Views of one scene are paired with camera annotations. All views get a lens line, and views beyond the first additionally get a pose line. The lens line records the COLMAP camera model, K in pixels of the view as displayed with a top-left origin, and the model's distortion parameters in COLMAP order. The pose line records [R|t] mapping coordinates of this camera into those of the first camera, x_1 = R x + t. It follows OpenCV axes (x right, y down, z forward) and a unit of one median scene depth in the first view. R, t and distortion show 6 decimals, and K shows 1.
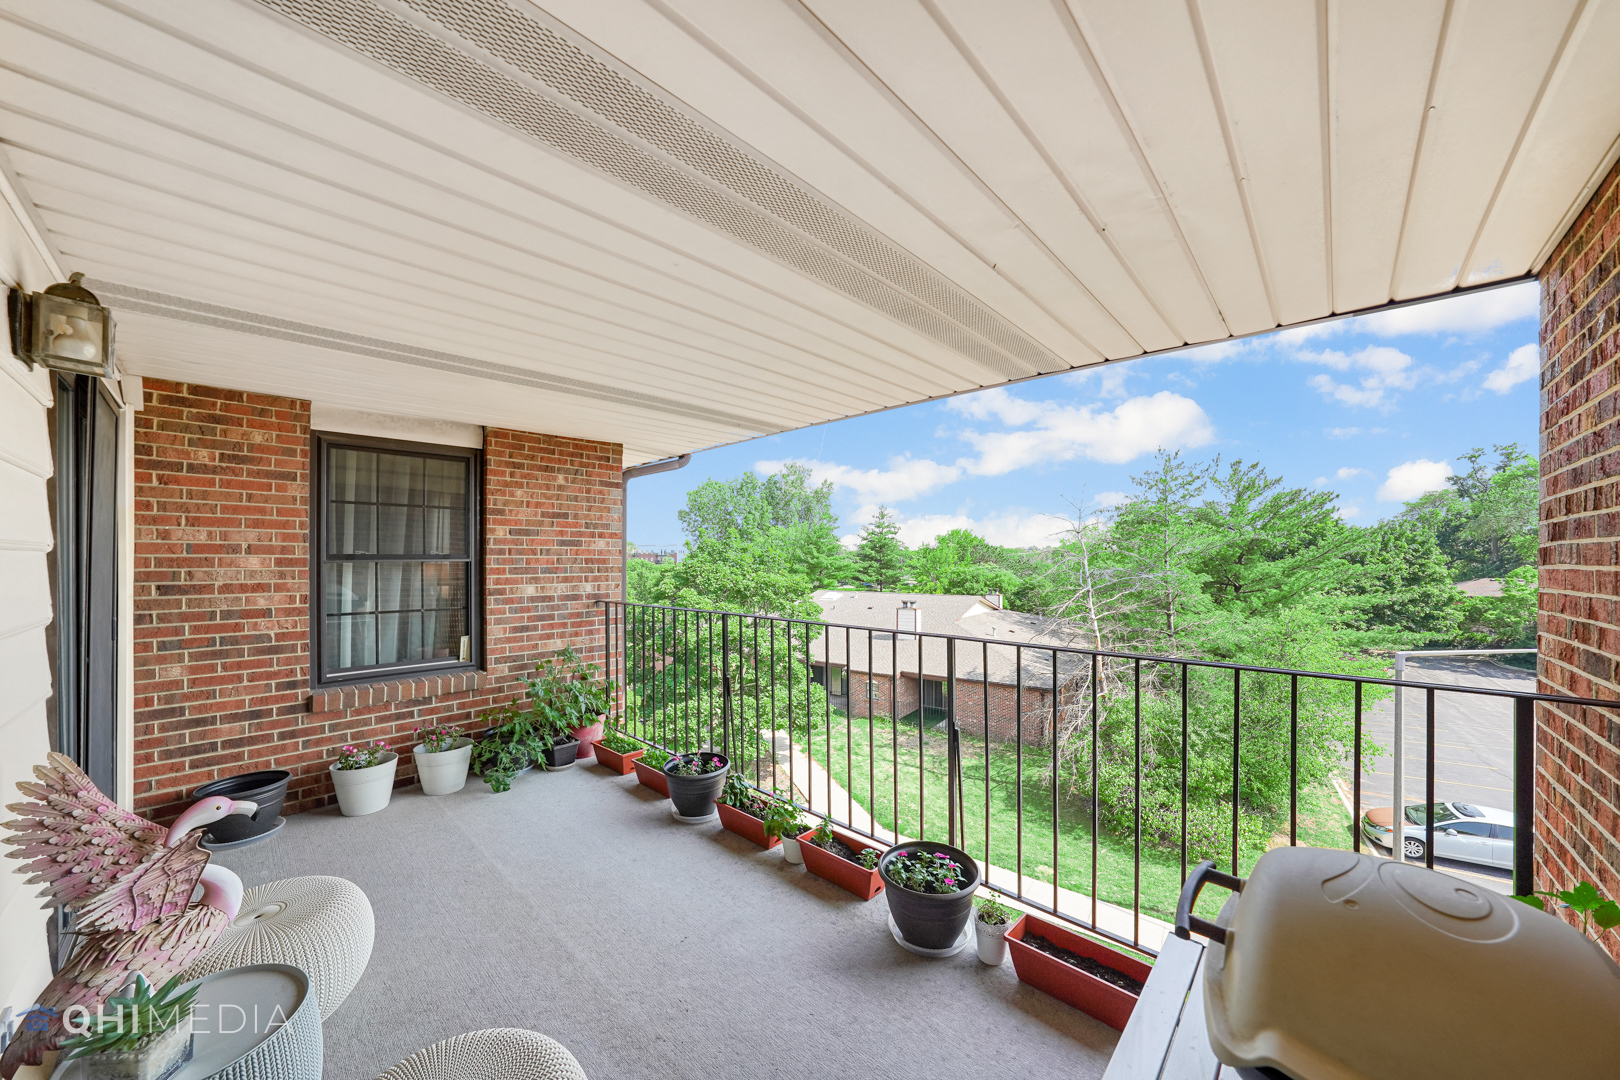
lens RADIAL K [[569.6, 0, 807.5], [0, 569.6, 558.1], [0, 0, 1]] dist [-0.000479, -0.000041]
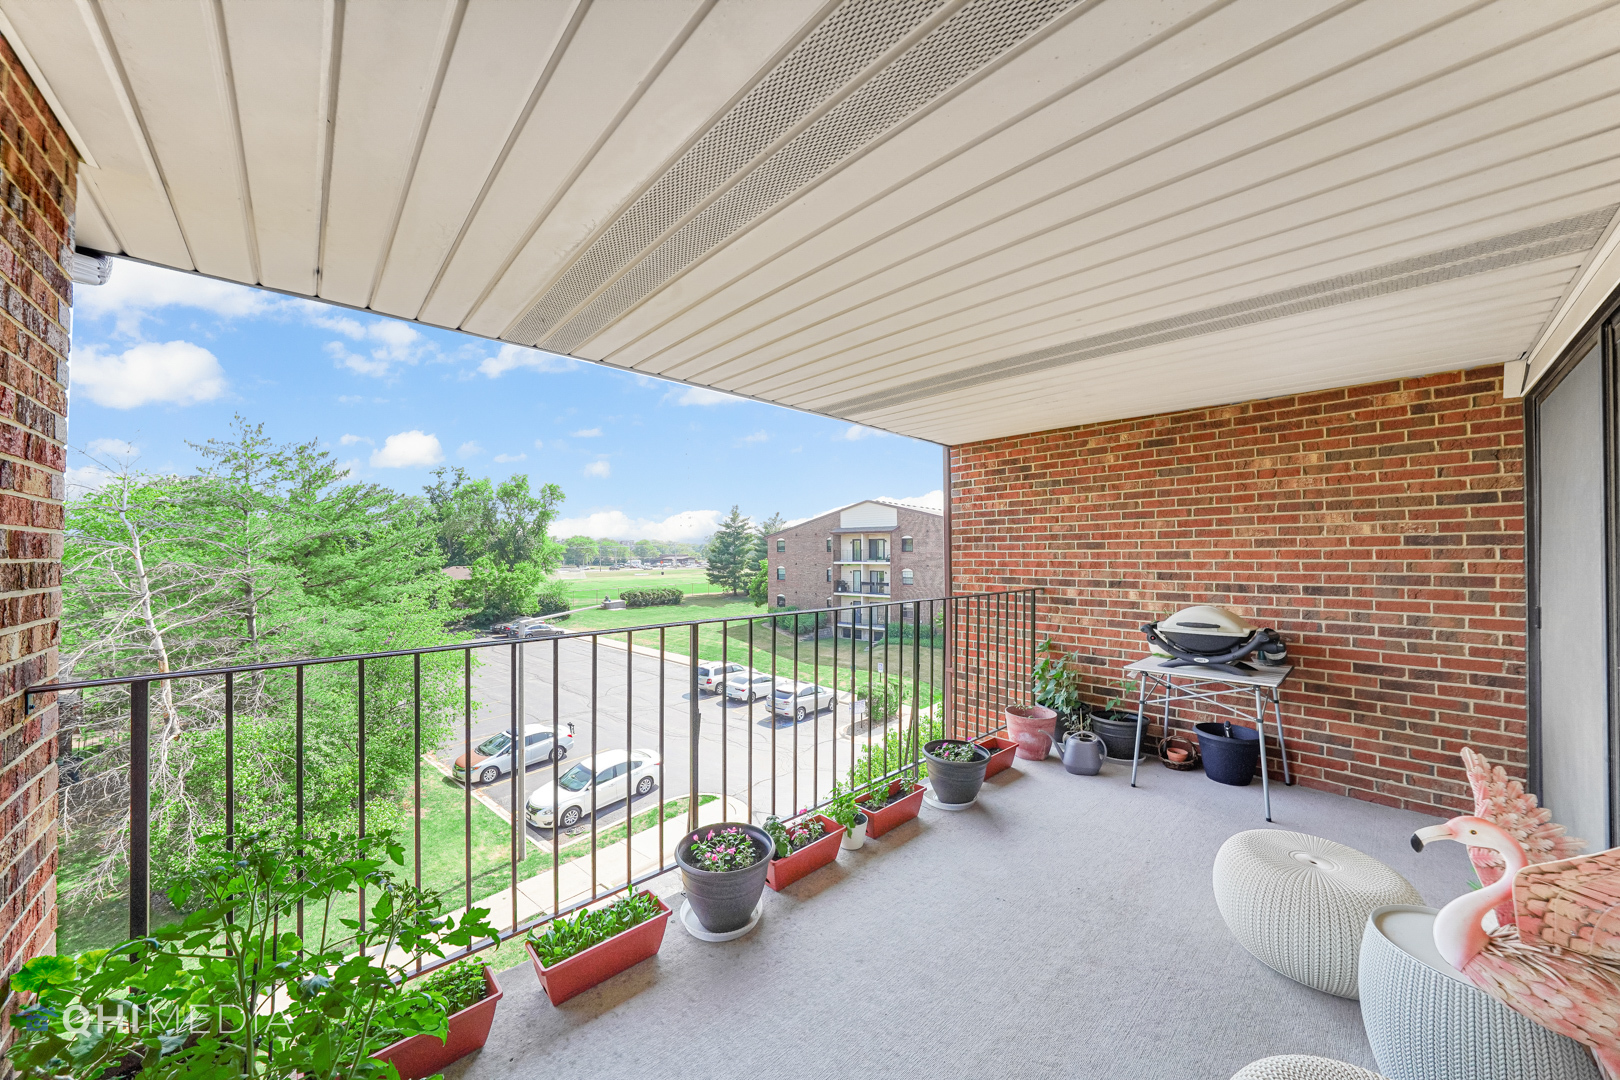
lens RADIAL K [[569.6, 0, 807.5], [0, 569.6, 558.1], [0, 0, 1]] dist [-0.000479, -0.000041]
pose [[0.086149, -0.006512, 0.996261, -0.118100], [-0.007002, 0.999950, 0.007141, 0.001801], [-0.996258, -0.007591, 0.086099, 0.109245]]
